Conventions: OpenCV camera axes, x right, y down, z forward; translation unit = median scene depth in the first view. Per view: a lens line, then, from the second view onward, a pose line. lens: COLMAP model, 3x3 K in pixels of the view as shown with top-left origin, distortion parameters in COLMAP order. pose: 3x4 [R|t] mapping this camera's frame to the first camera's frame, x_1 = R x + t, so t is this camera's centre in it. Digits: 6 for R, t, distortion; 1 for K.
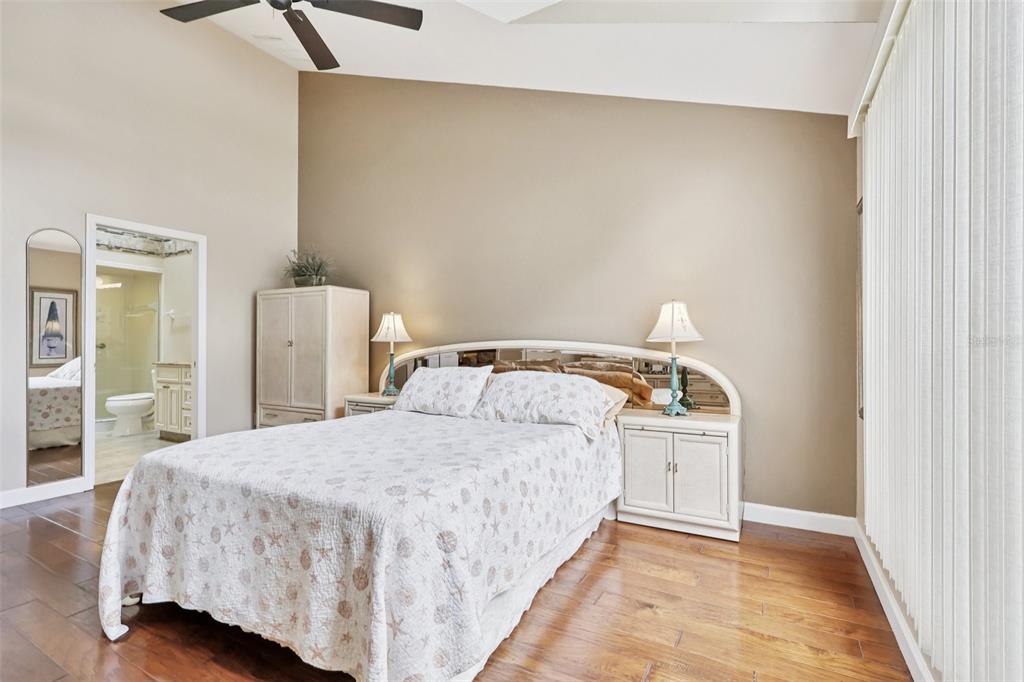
lens RADIAL K [[475.1, 0, 513.2], [0, 475.1, 343.7], [0, 0, 1]] dist [-0.001866, -0.001153]
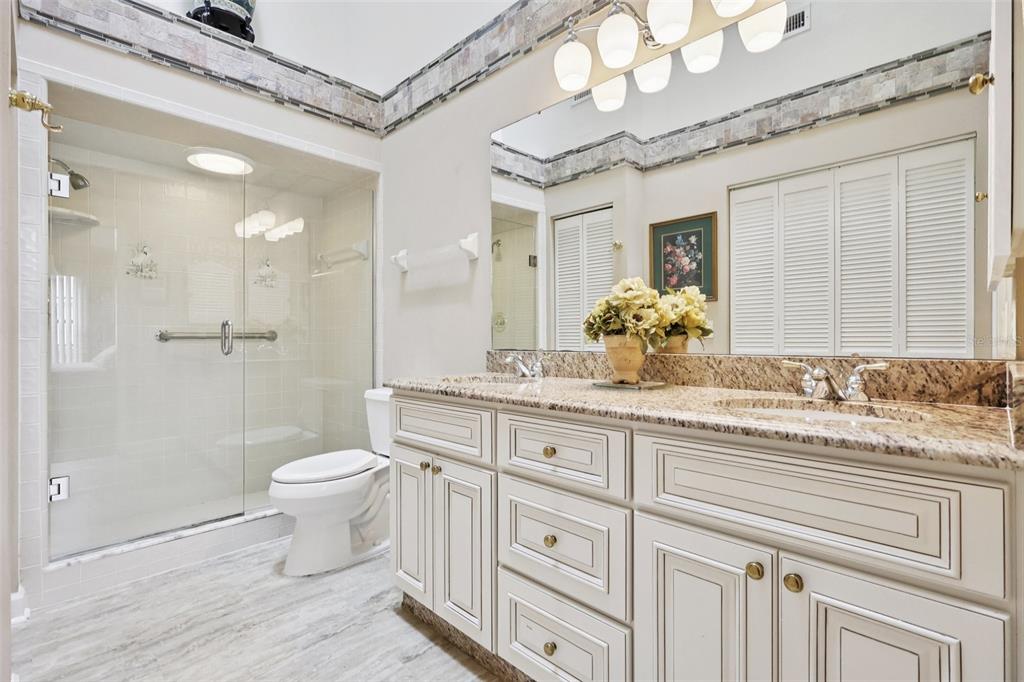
lens RADIAL K [[475.1, 0, 510.8], [0, 475.1, 339.9], [0, 0, 1]] dist [-0.001866, -0.001153]
pose [[0.961214, -0.002673, -0.275790, -0.516426], [0.004489, 0.999972, 0.005953, 0.007605], [0.275766, -0.006960, 0.961200, 0.624785]]
